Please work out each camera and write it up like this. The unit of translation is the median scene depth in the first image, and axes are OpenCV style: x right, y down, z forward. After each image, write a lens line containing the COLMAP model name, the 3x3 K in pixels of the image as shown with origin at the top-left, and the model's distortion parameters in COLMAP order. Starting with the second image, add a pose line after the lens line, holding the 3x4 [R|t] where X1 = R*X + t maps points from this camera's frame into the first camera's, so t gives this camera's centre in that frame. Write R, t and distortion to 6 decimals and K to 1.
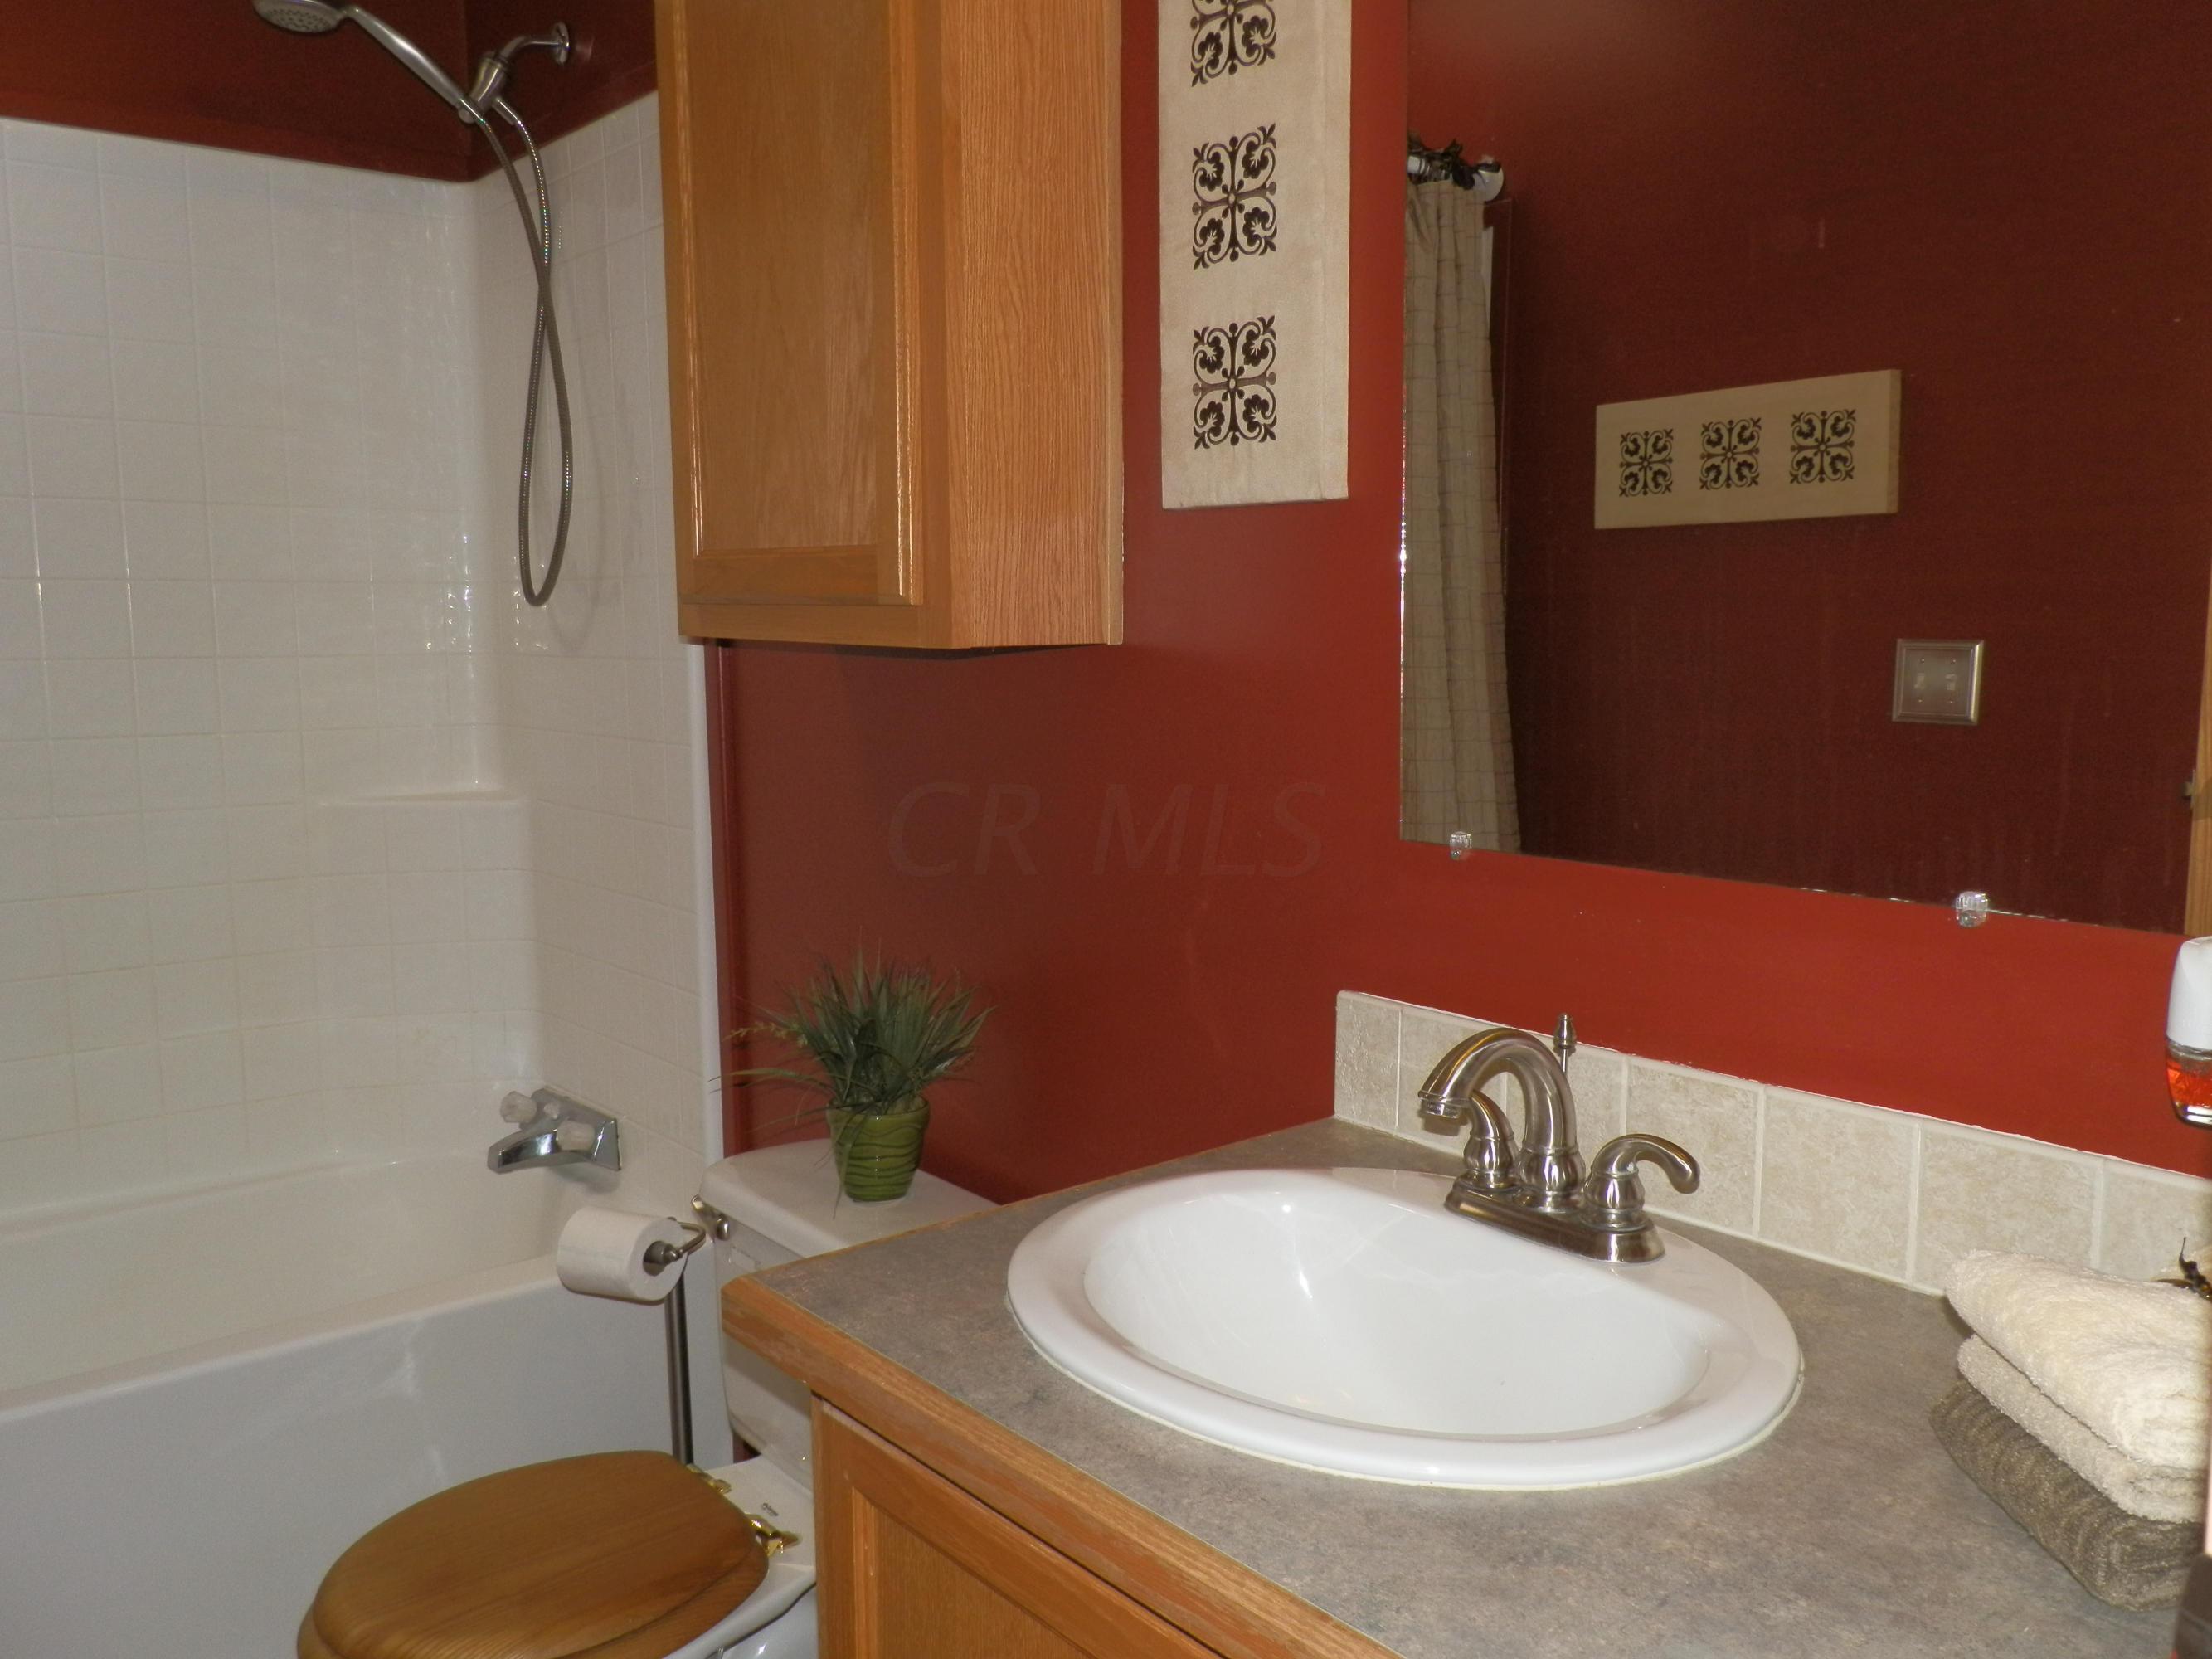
lens RADIAL K [[1852.2, 0, 1102.9], [0, 1852.2, 849.1], [0, 0, 1]] dist [-0.002133, 0.040622]
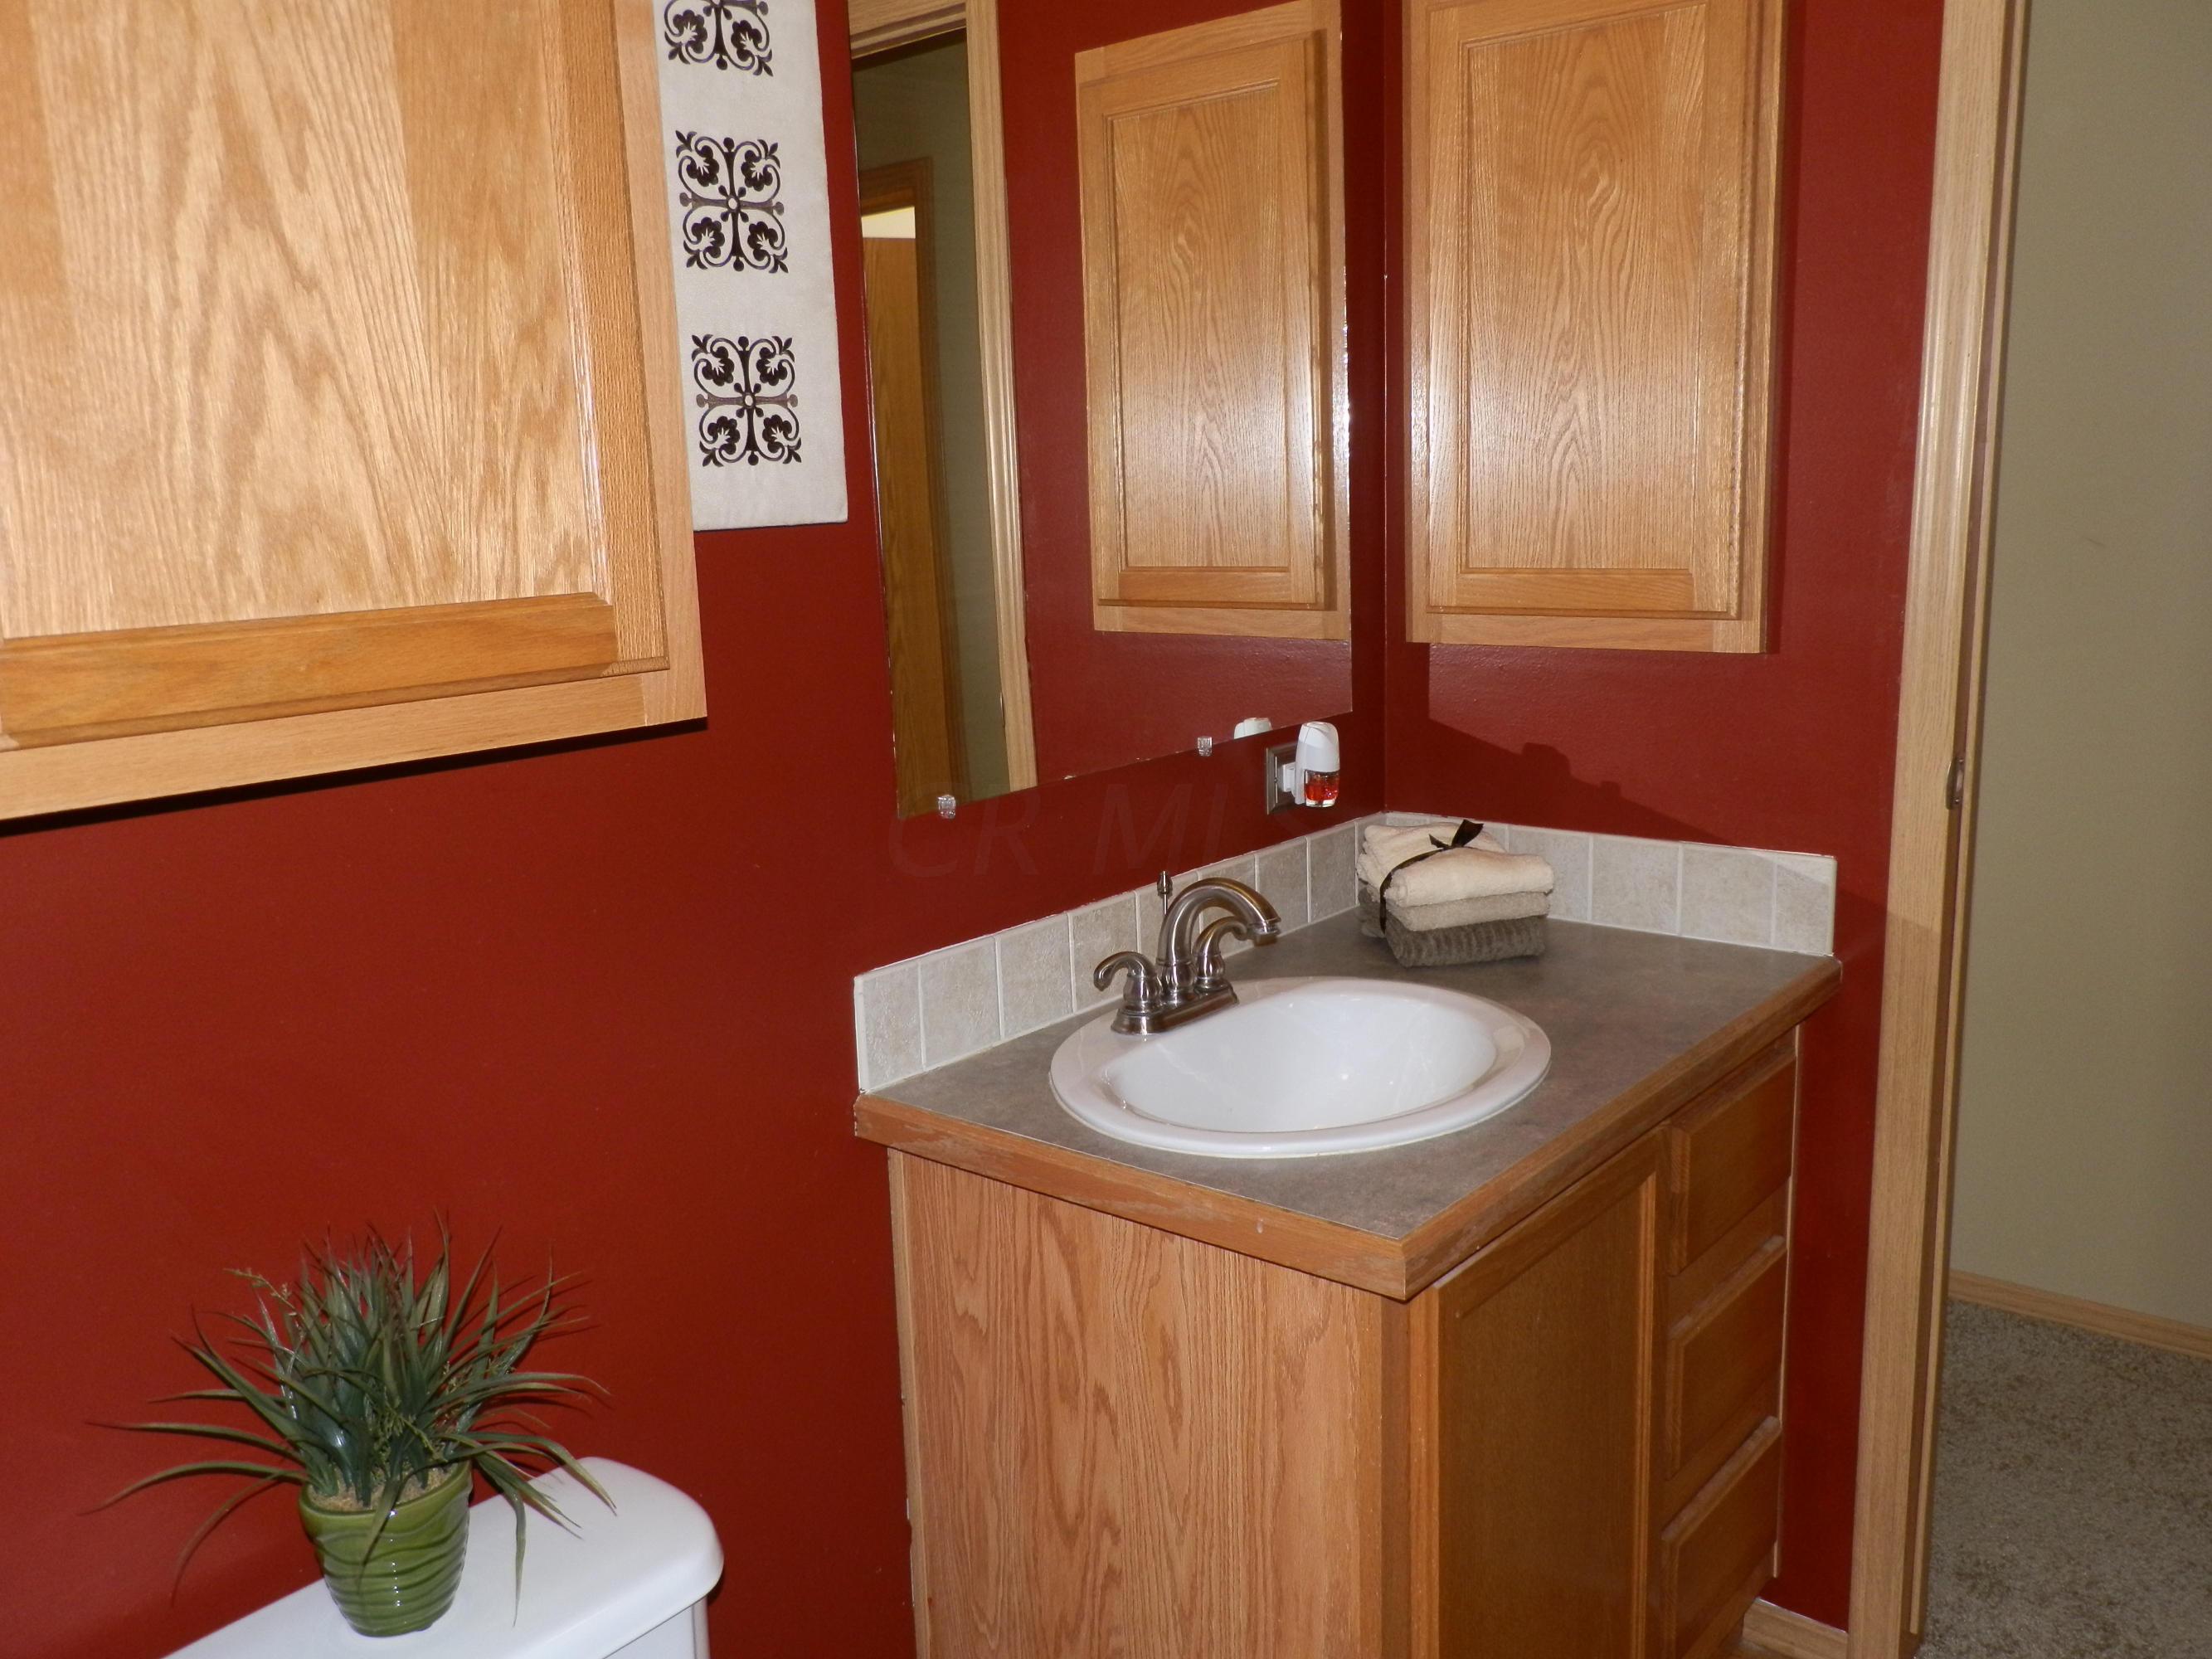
lens RADIAL K [[1852.2, 0, 1102.9], [0, 1852.2, 849.1], [0, 0, 1]] dist [-0.002133, 0.040622]
pose [[-0.198002, -0.184002, 0.962776, -0.931781], [0.172418, 0.960370, 0.219002, -0.208129], [-0.964918, 0.209363, -0.158430, 1.029691]]
